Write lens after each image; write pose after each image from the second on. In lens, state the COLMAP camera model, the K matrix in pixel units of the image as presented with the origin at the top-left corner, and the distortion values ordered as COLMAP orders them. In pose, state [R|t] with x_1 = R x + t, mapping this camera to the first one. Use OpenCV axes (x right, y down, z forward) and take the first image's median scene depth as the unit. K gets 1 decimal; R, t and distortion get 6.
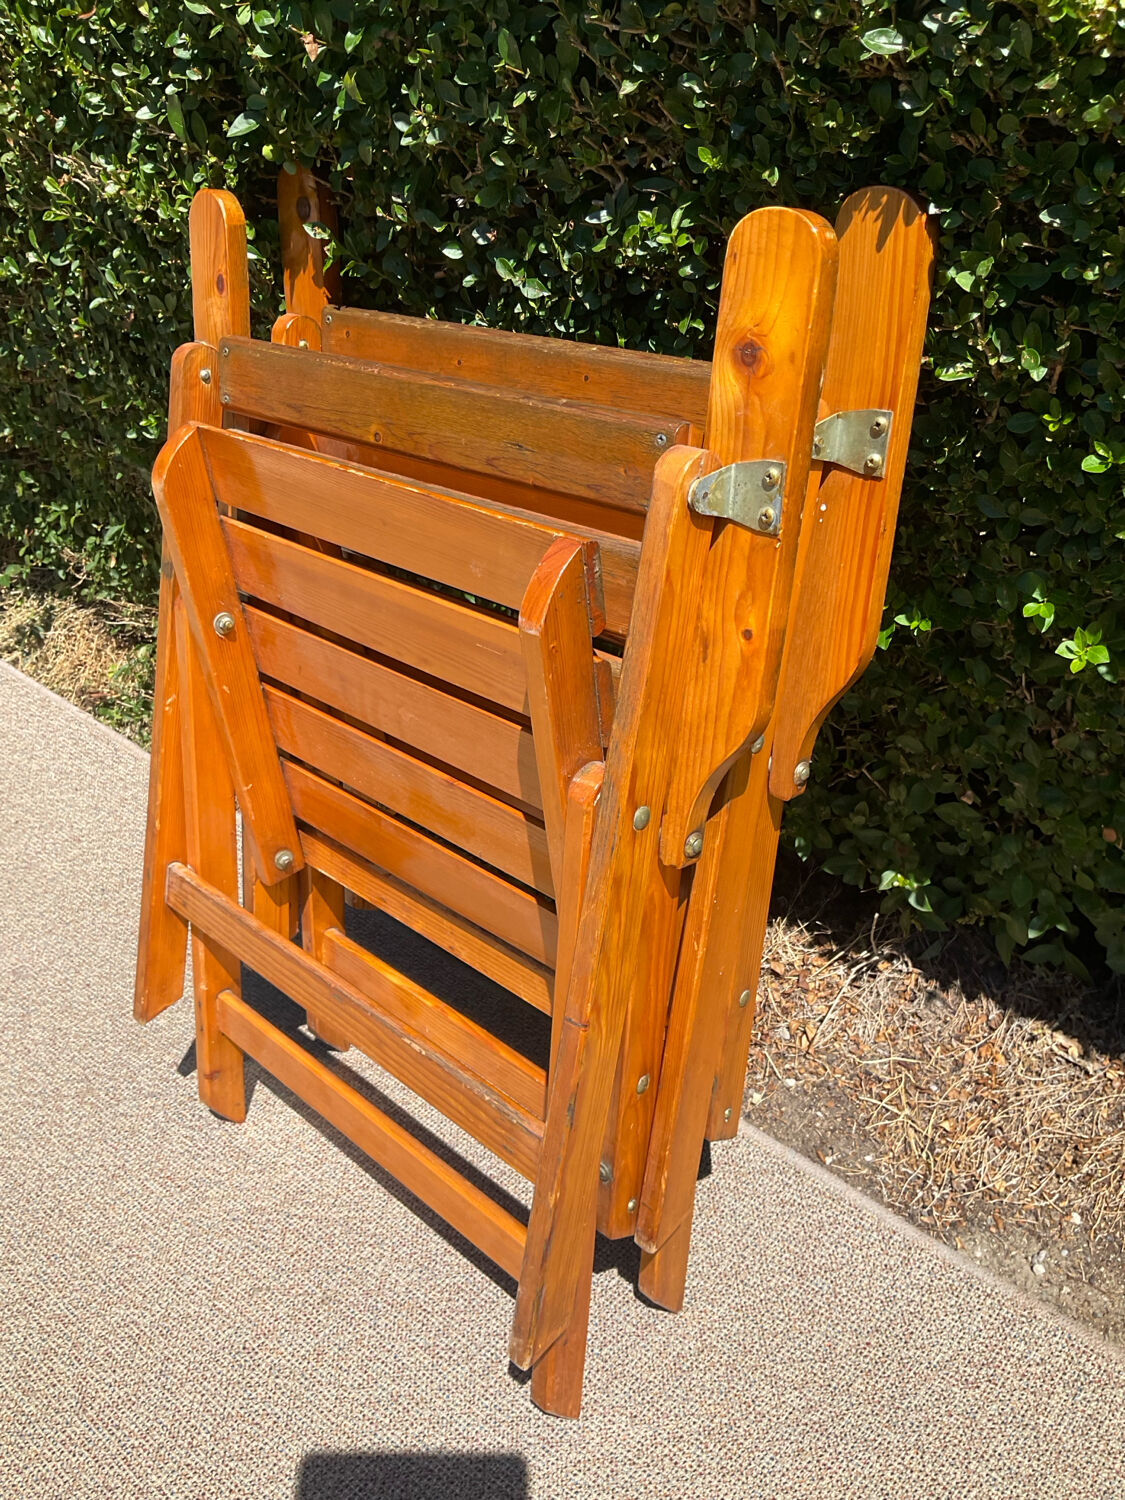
lens RADIAL K [[1258.0, 0, 564.5], [0, 1258.0, 742.8], [0, 0, 1]] dist [0.030757, -0.060930]
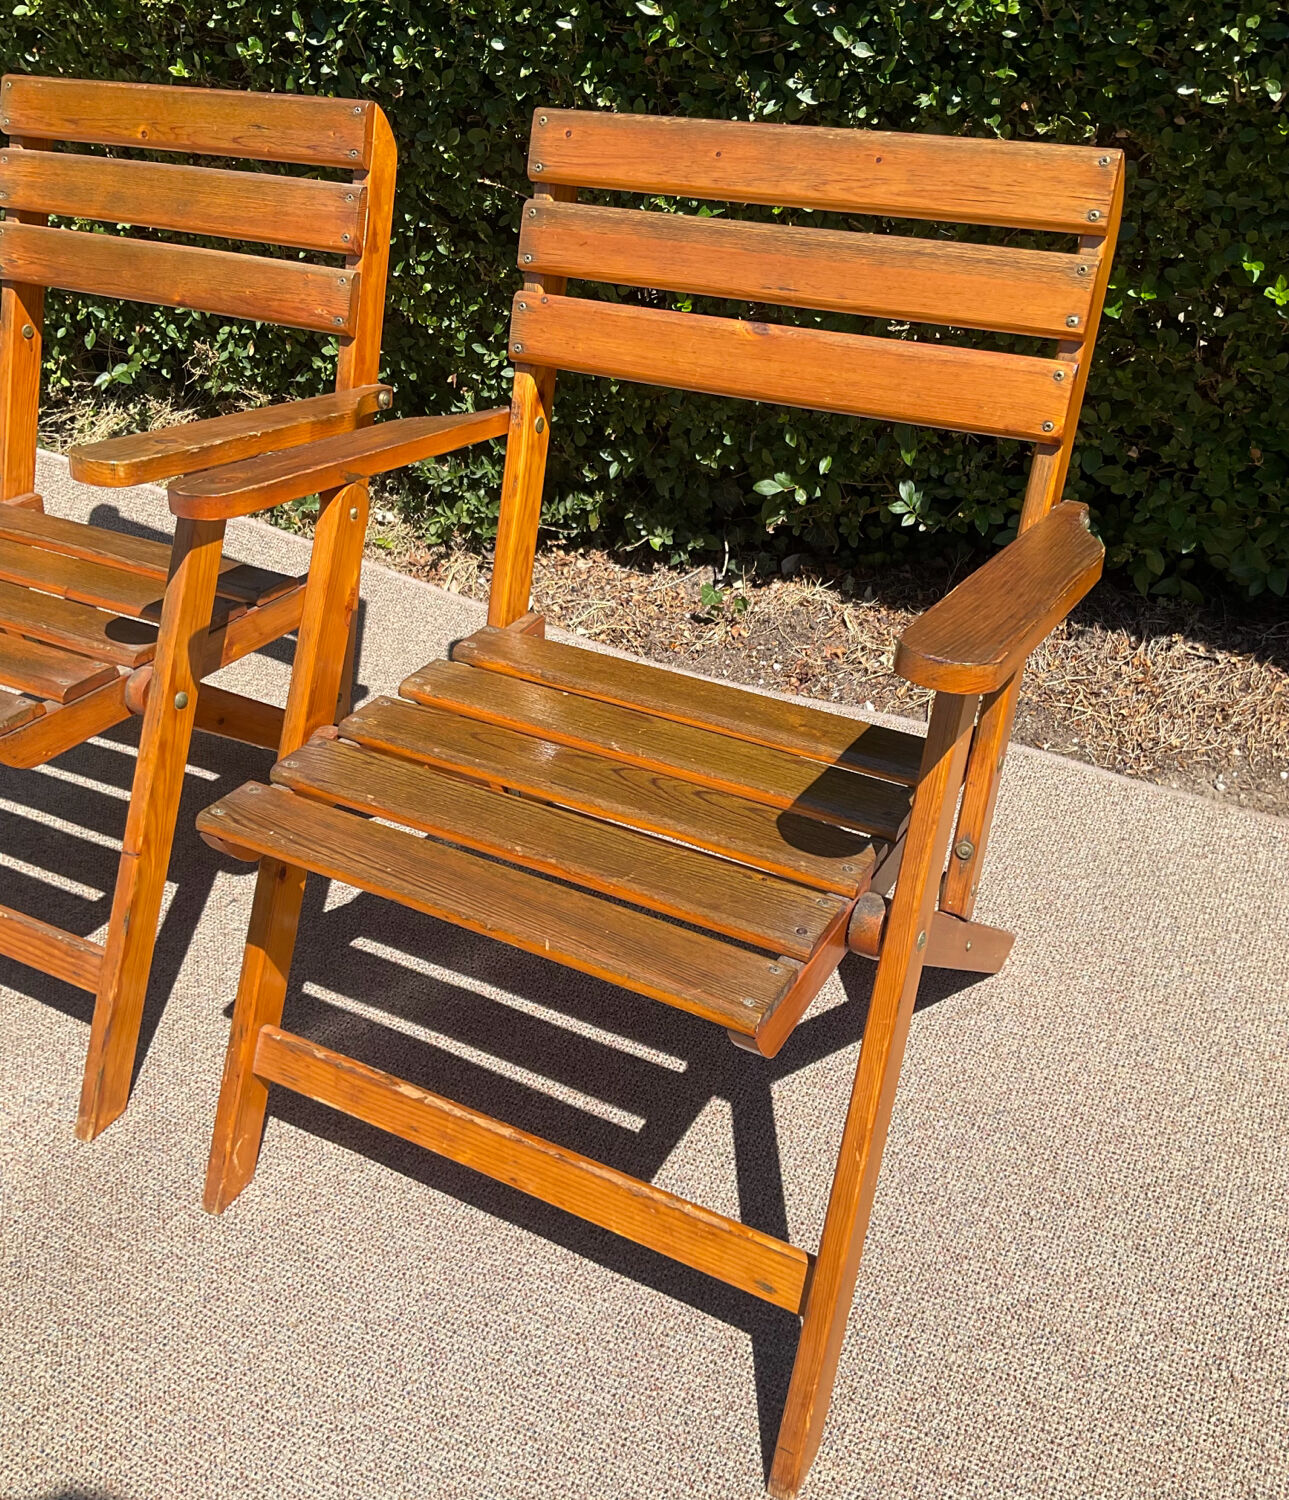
lens RADIAL K [[1431.2, 0, 635.1], [0, 1431.2, 679.1], [0, 0, 1]] dist [0.104441, -0.215060]
pose [[0.967236, -0.092555, 0.236406, -0.583191], [0.089871, 0.995708, 0.022129, 0.207590], [-0.237439, -0.000158, 0.971402, -0.359231]]
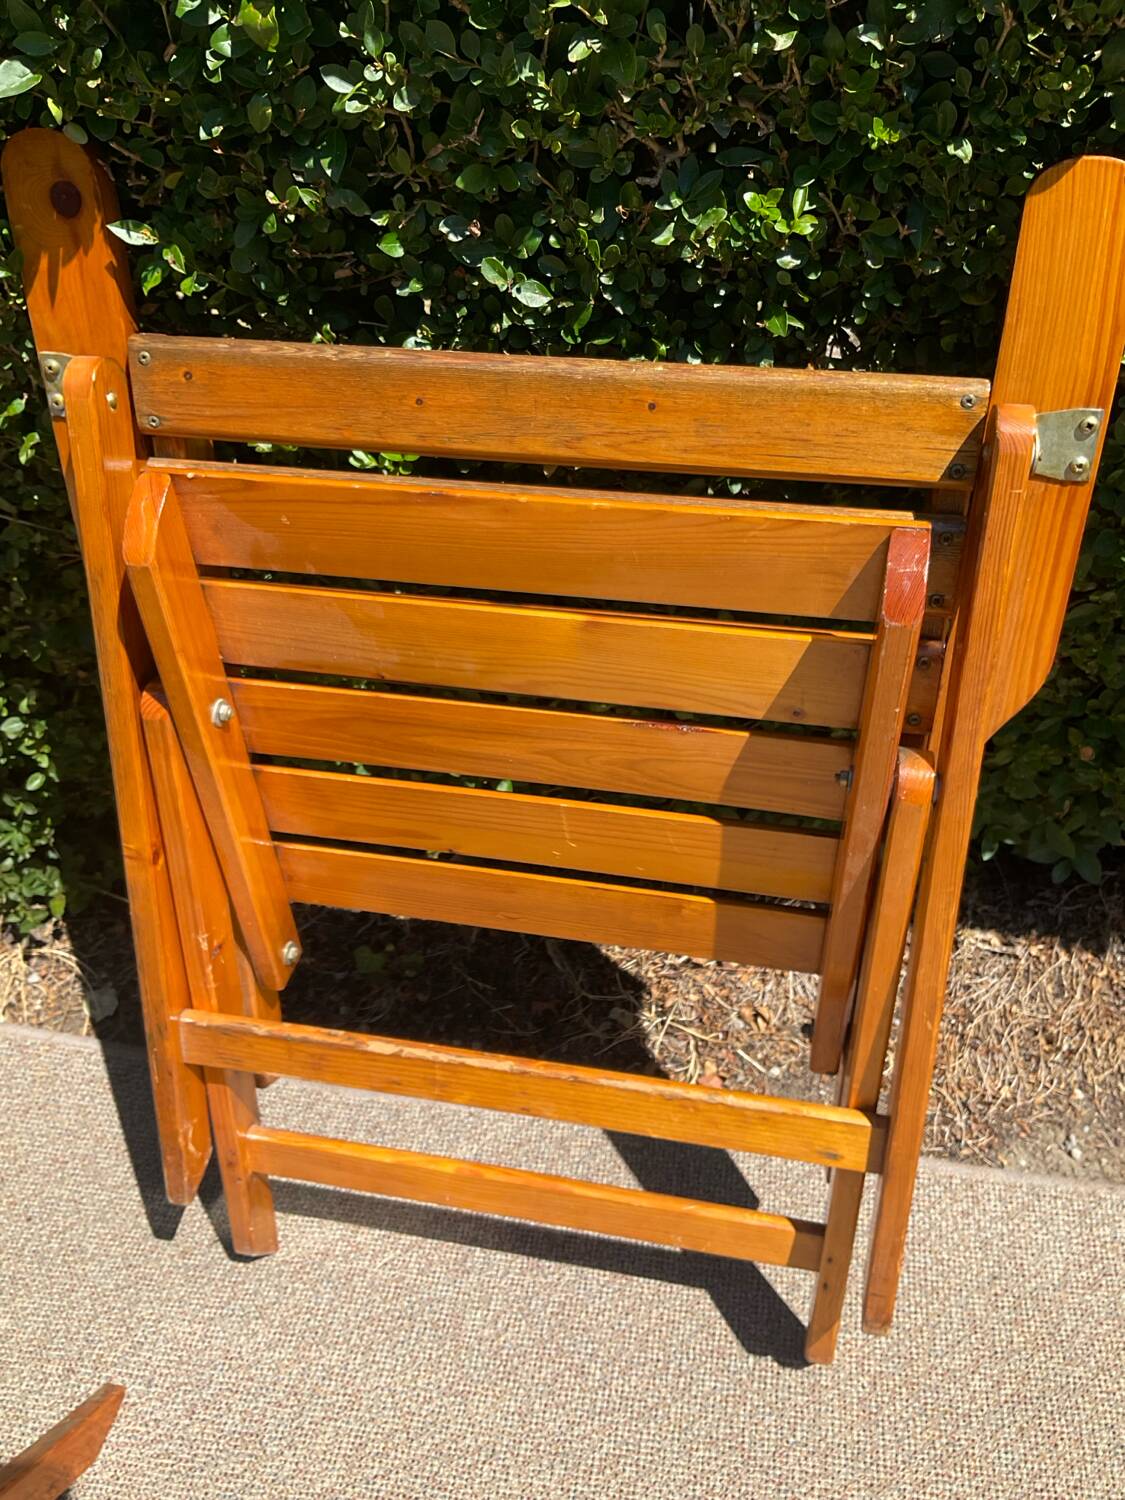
lens RADIAL K [[1266.6, 0, 560.8], [0, 1266.6, 741.8], [0, 0, 1]] dist [0.012278, -0.042676]
pose [[0.843275, -0.282273, 0.457394, -0.381223], [0.239607, 0.959182, 0.150193, -0.181964], [-0.481120, -0.017059, 0.876489, 0.269611]]
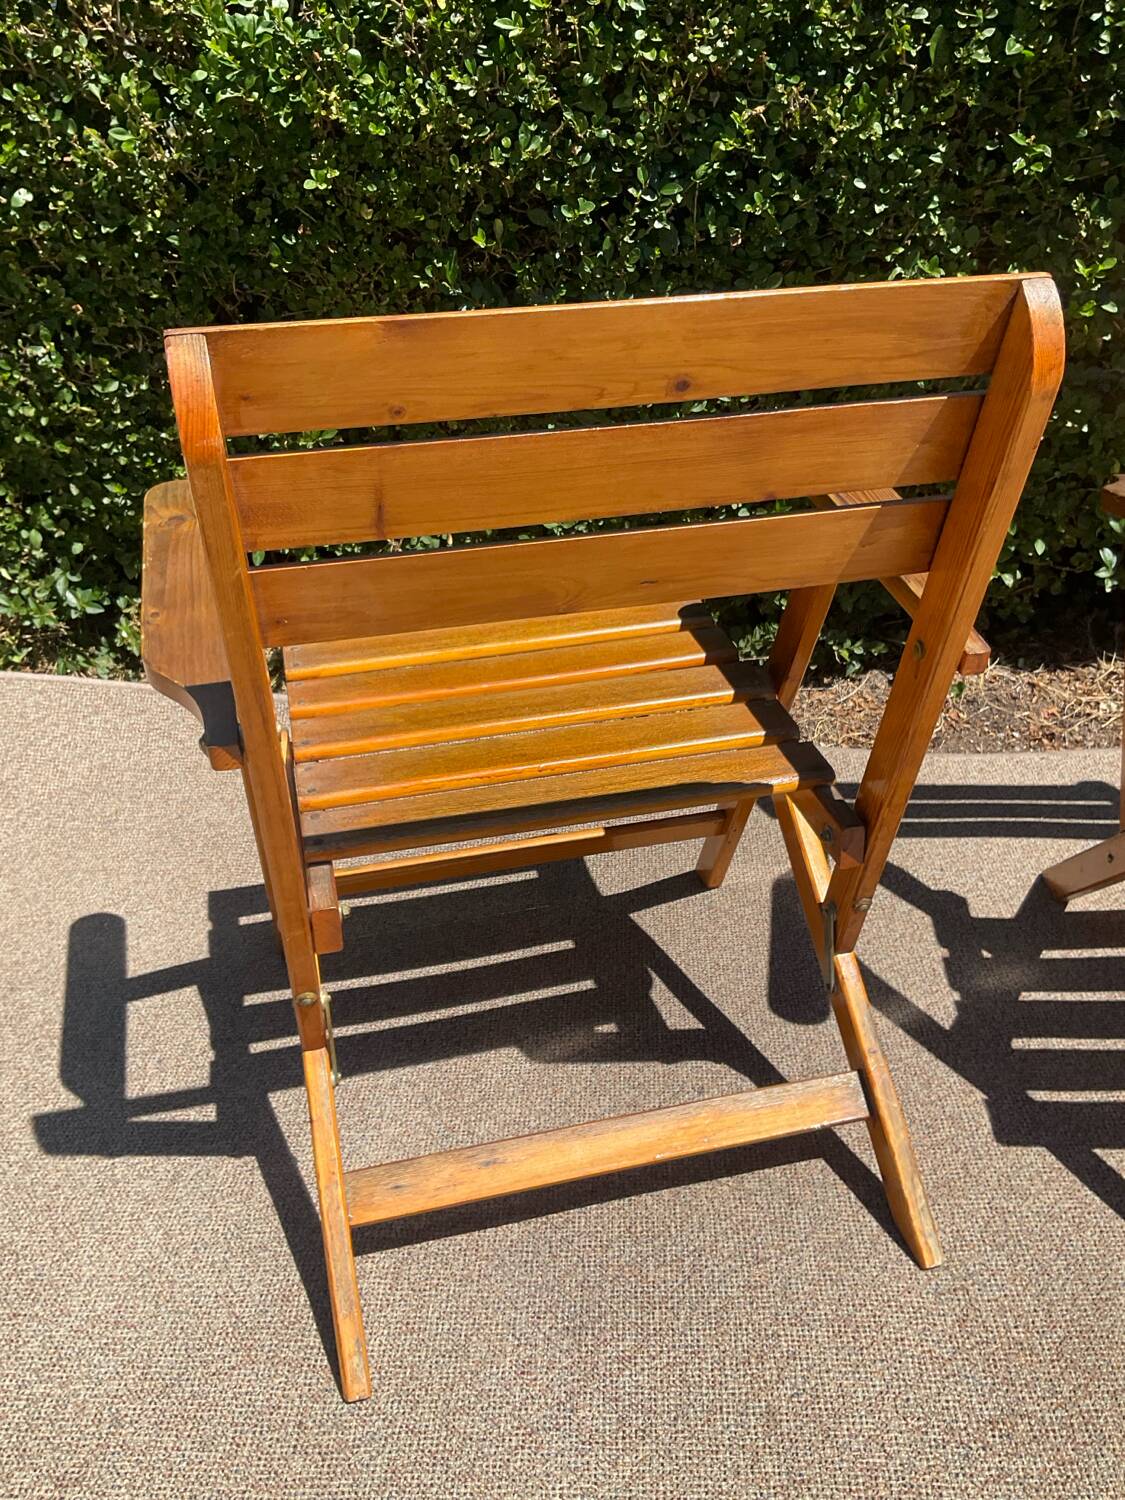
lens RADIAL K [[1256.4, 0, 565.8], [0, 1256.4, 732.3], [0, 0, 1]] dist [0.042683, -0.084345]
pose [[0.767711, -0.244123, 0.592472, -1.494796], [0.308631, 0.951148, -0.008004, 0.067184], [-0.561575, 0.189000, 0.805551, 0.278950]]
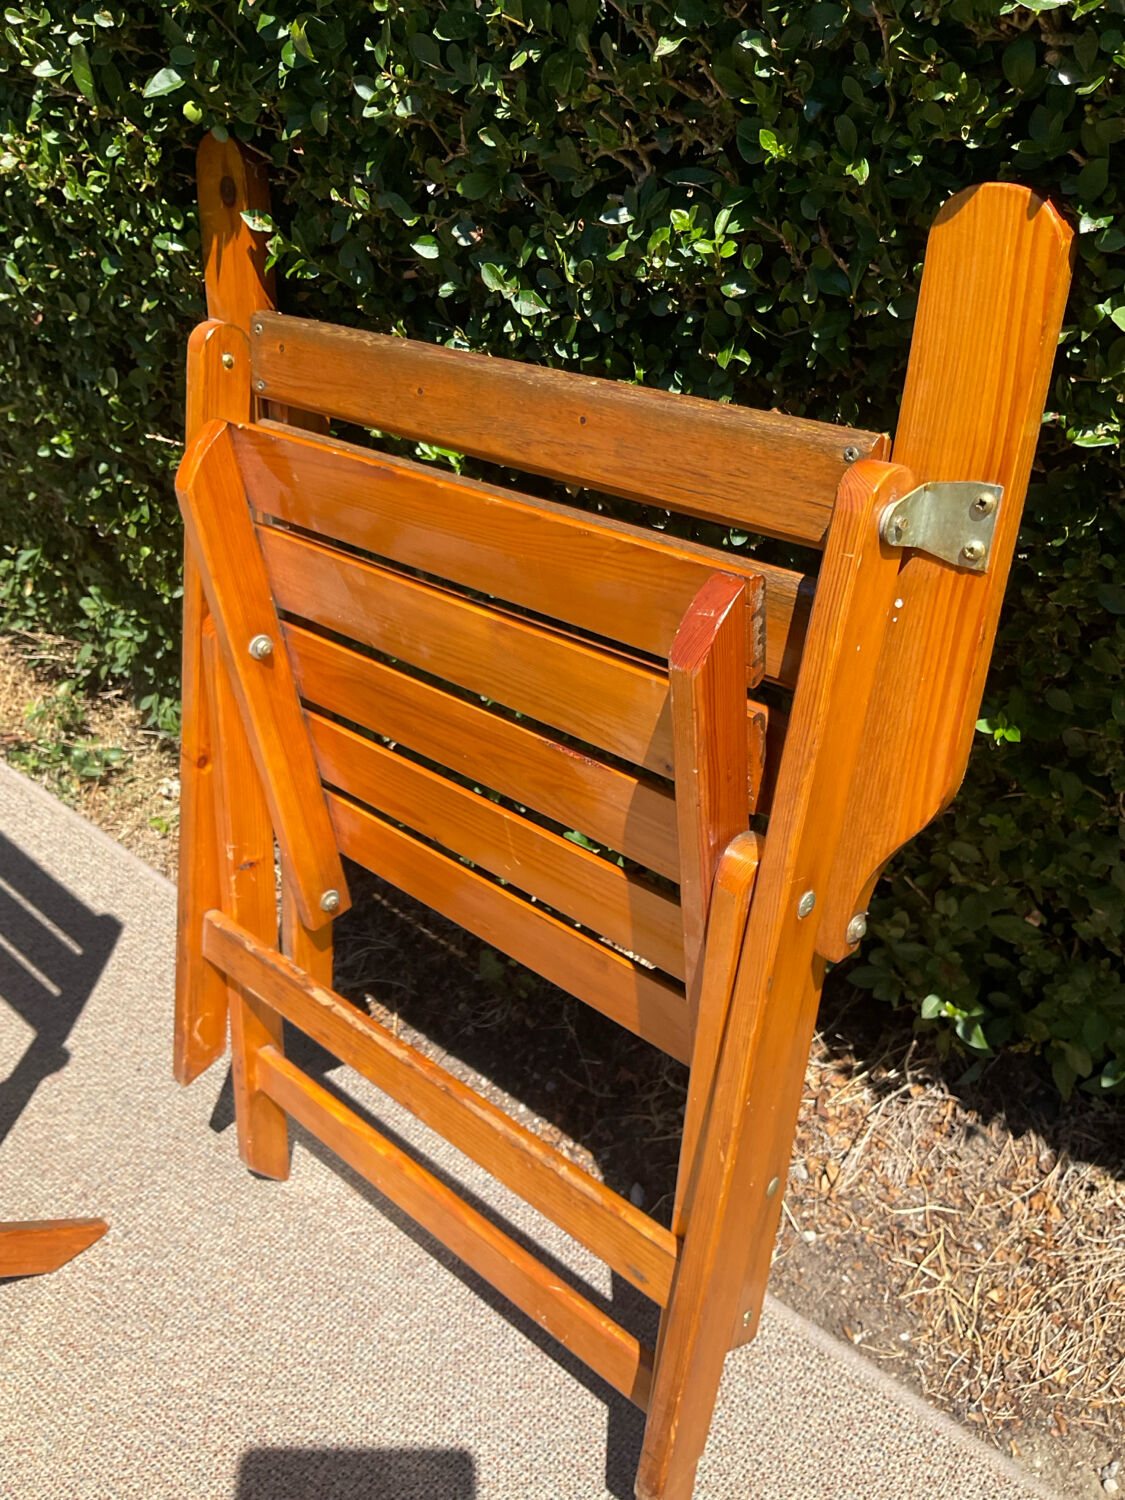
lens RADIAL K [[1266.6, 0, 560.8], [0, 1266.6, 741.8], [0, 0, 1]] dist [0.012278, -0.042676]
pose [[0.999484, 0.013013, 0.029355, -0.020875], [-0.013231, 0.999886, 0.007249, -0.078041], [-0.029257, -0.007634, 0.999543, 0.174083]]
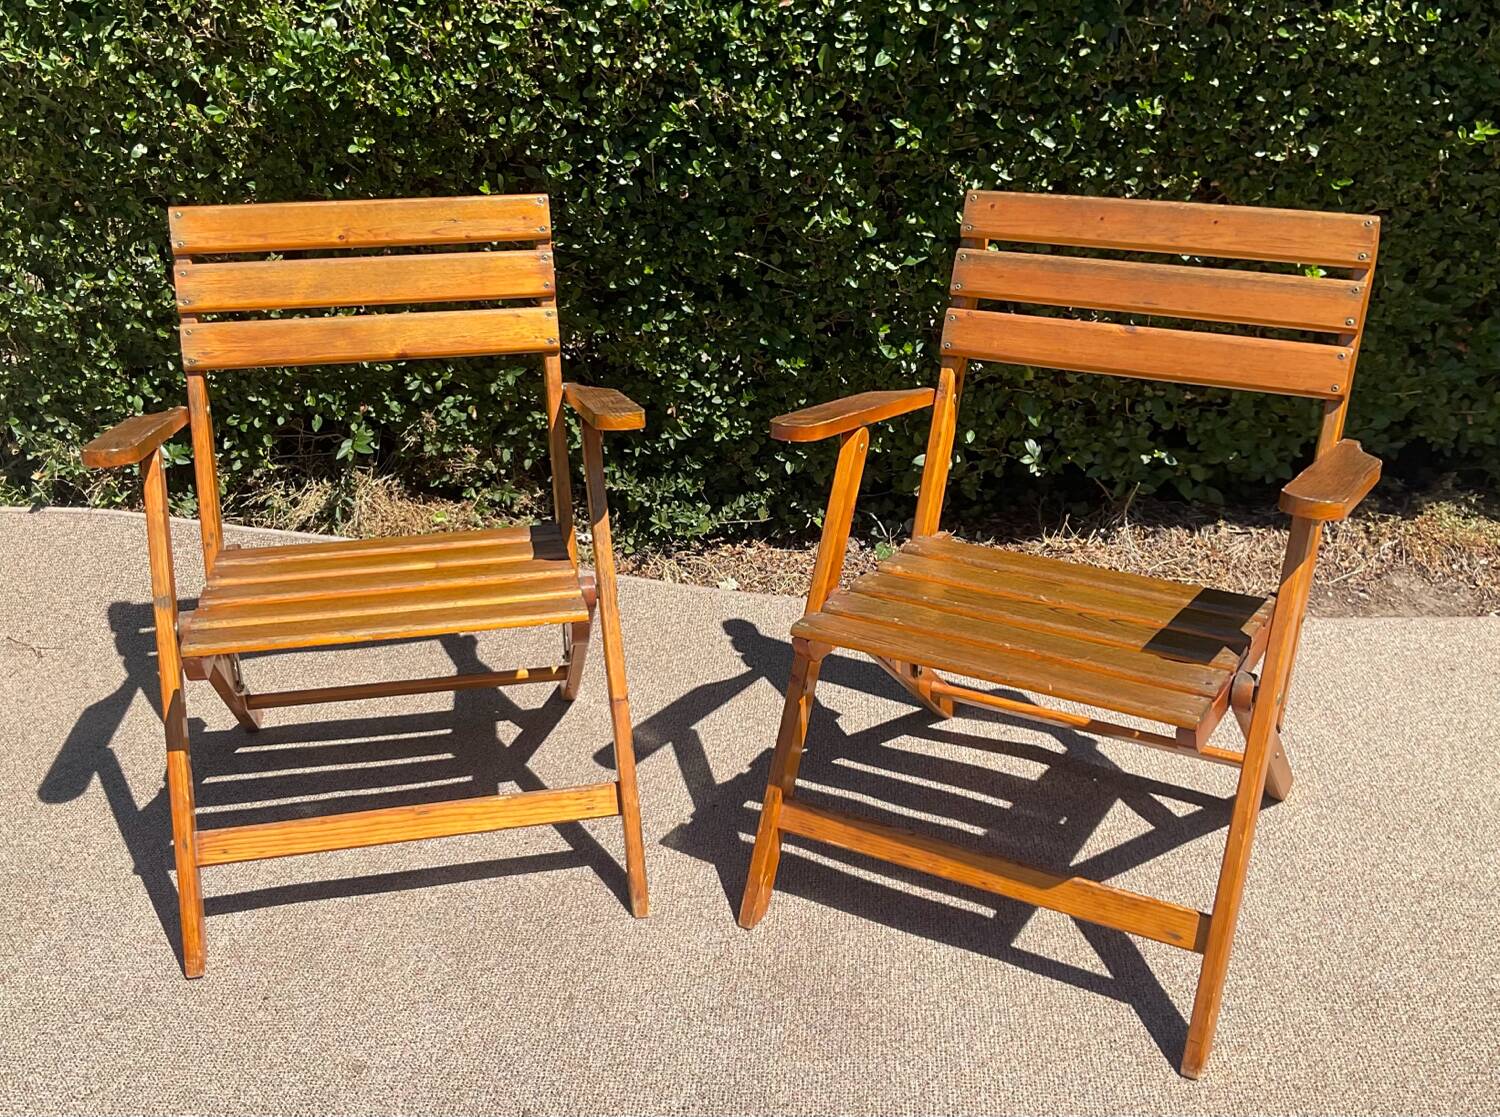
lens RADIAL K [[1508.9, 0, 697.3], [0, 1508.9, 572.5], [0, 0, 1]] dist [0.146411, -0.342899]
pose [[0.806593, -0.193060, 0.558691, -1.689073], [0.269066, 0.961480, -0.056208, 0.240660], [-0.526319, 0.195662, 0.827469, -0.493558]]
